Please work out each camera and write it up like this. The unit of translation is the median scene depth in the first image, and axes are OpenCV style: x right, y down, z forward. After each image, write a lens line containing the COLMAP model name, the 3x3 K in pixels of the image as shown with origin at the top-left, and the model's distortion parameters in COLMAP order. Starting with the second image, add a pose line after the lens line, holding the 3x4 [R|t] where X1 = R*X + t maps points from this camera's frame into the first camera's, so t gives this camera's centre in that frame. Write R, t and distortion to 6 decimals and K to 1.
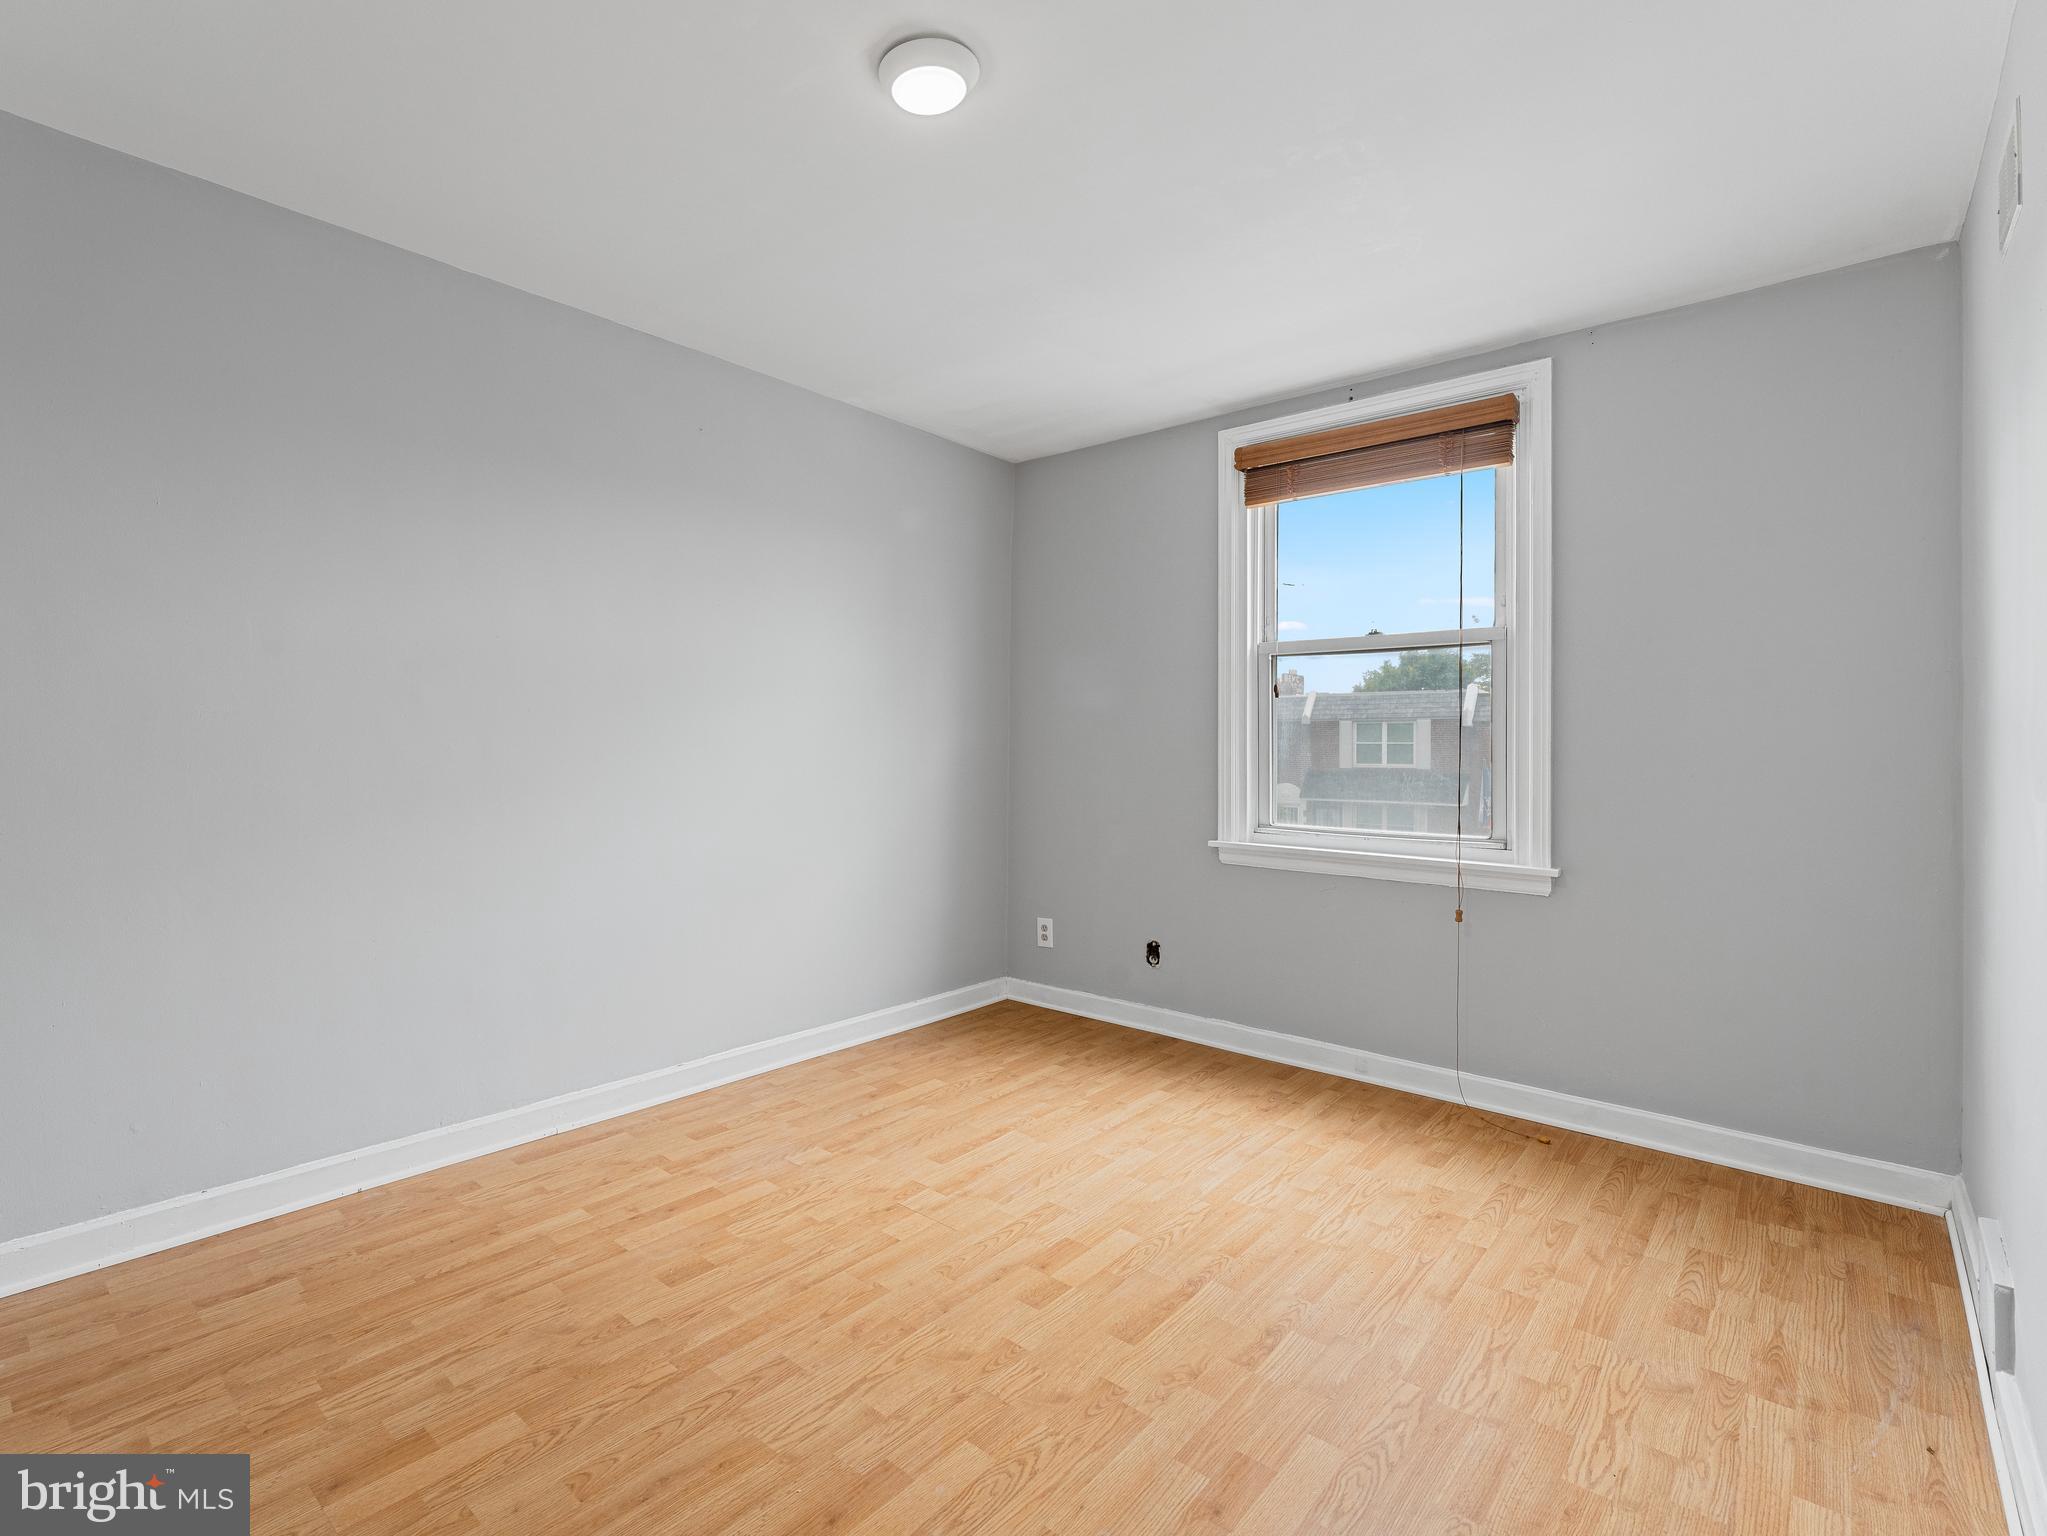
lens RADIAL K [[984.0, 0, 1026.6], [0, 984.0, 762.7], [0, 0, 1]] dist [-0.002993, -0.000013]
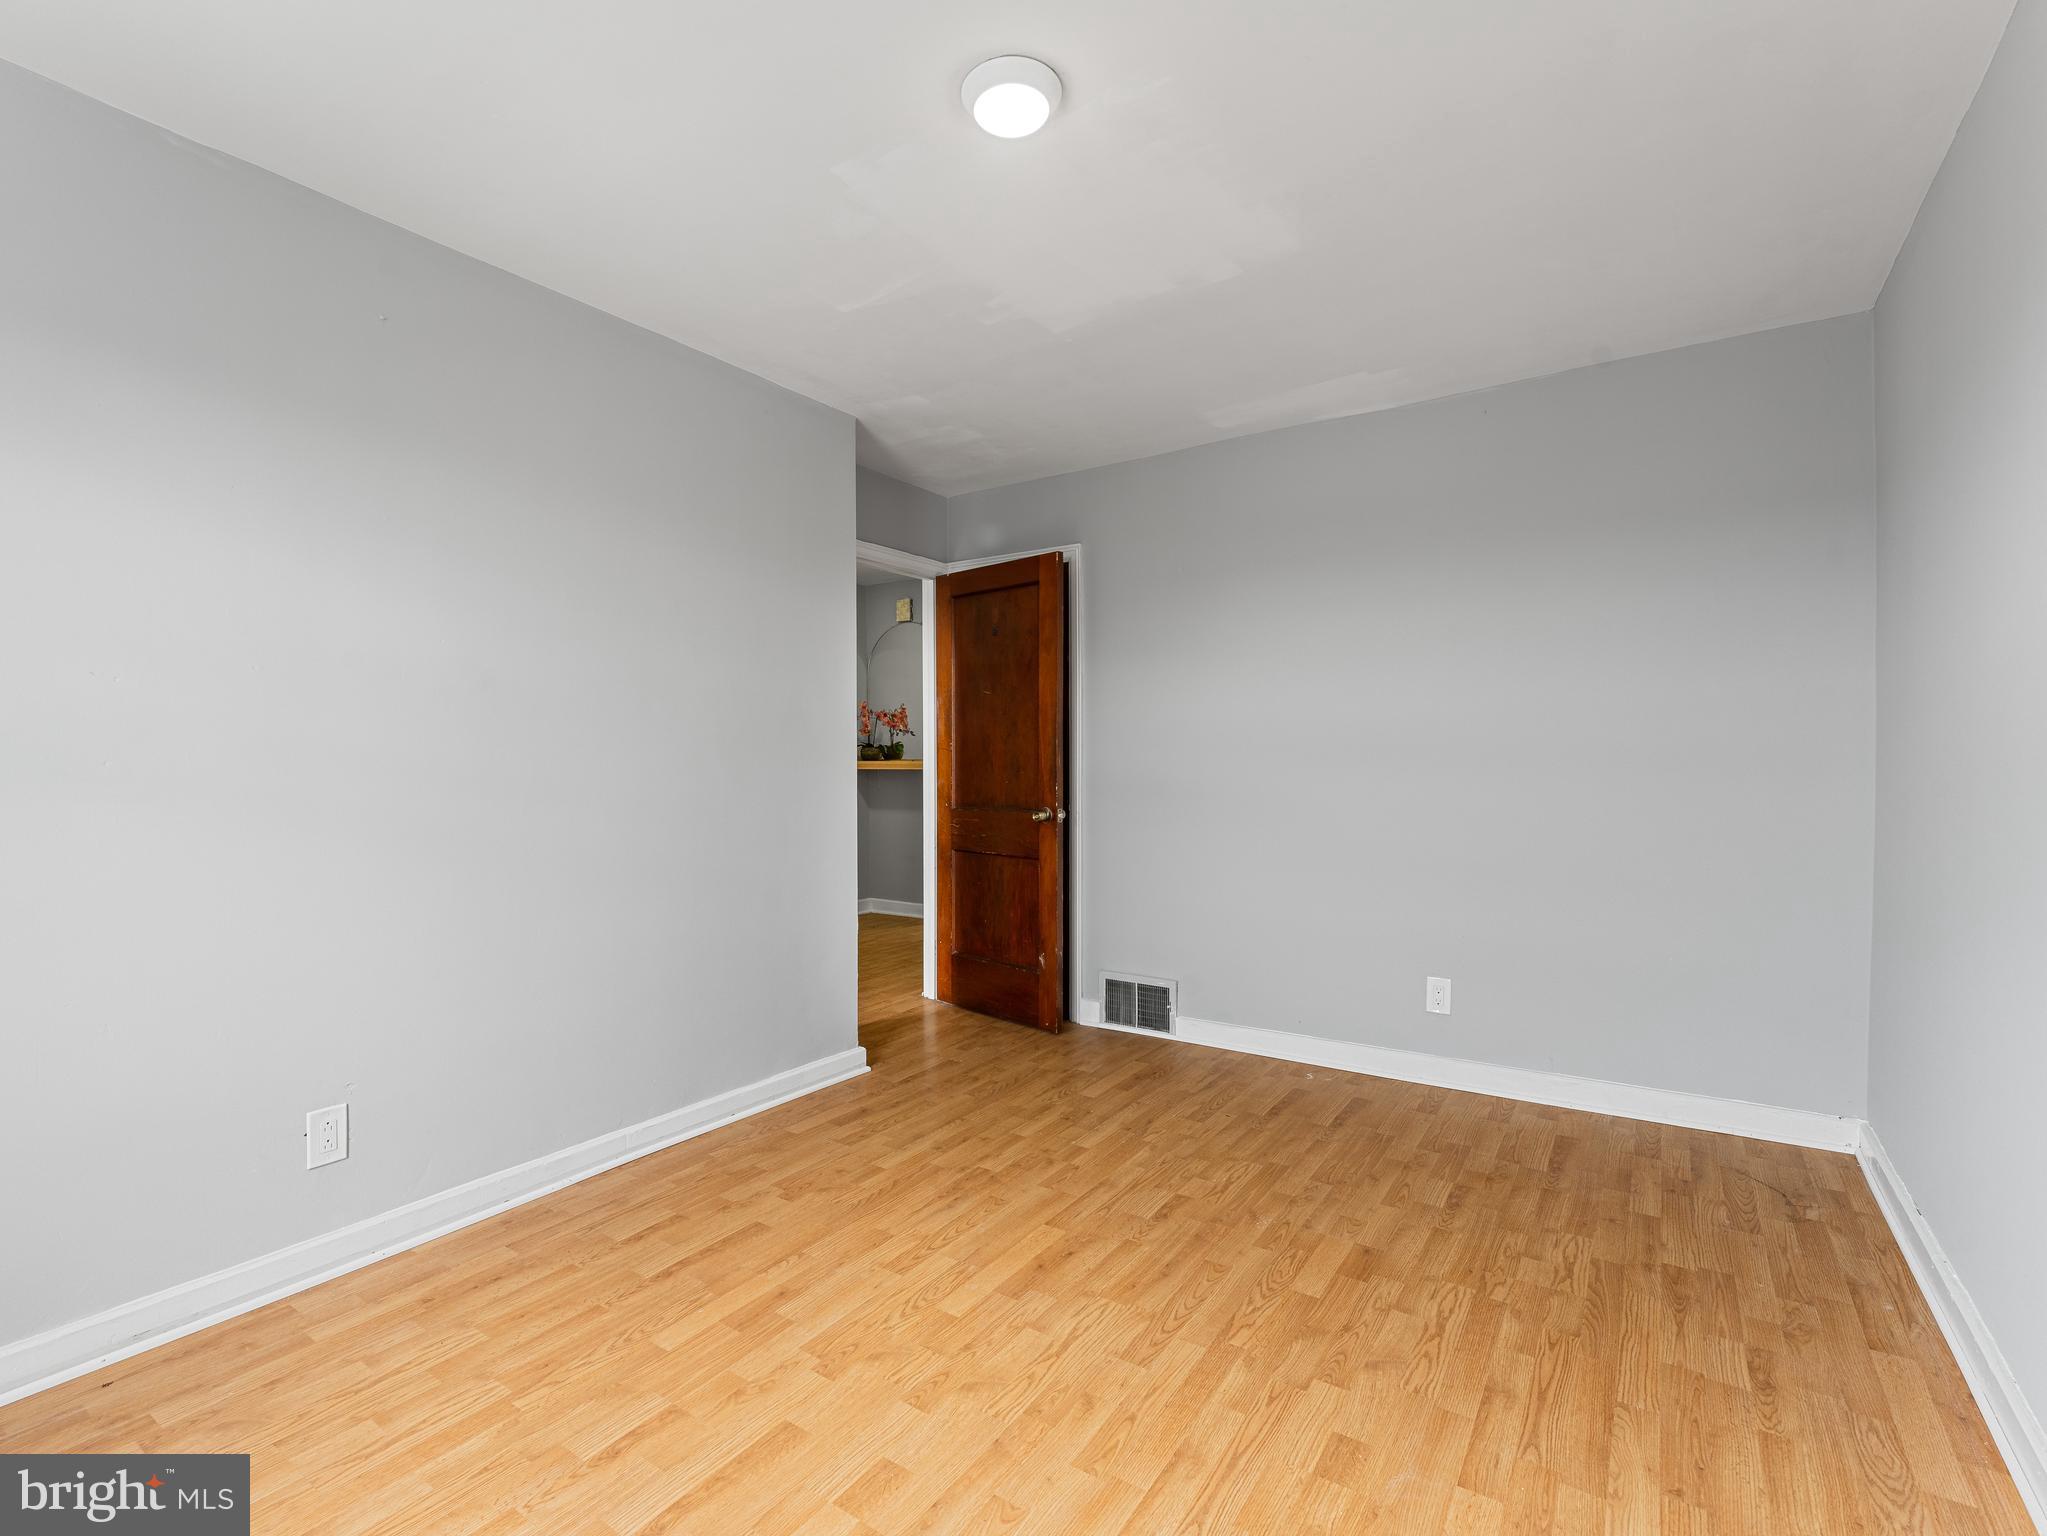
lens RADIAL K [[984.0, 0, 1026.0], [0, 984.0, 773.0], [0, 0, 1]] dist [-0.002993, -0.000013]
pose [[-0.997840, -0.005845, -0.065434, -0.058440], [-0.007890, 0.999487, 0.031032, -0.047663], [0.065219, 0.031481, -0.997374, 2.153724]]
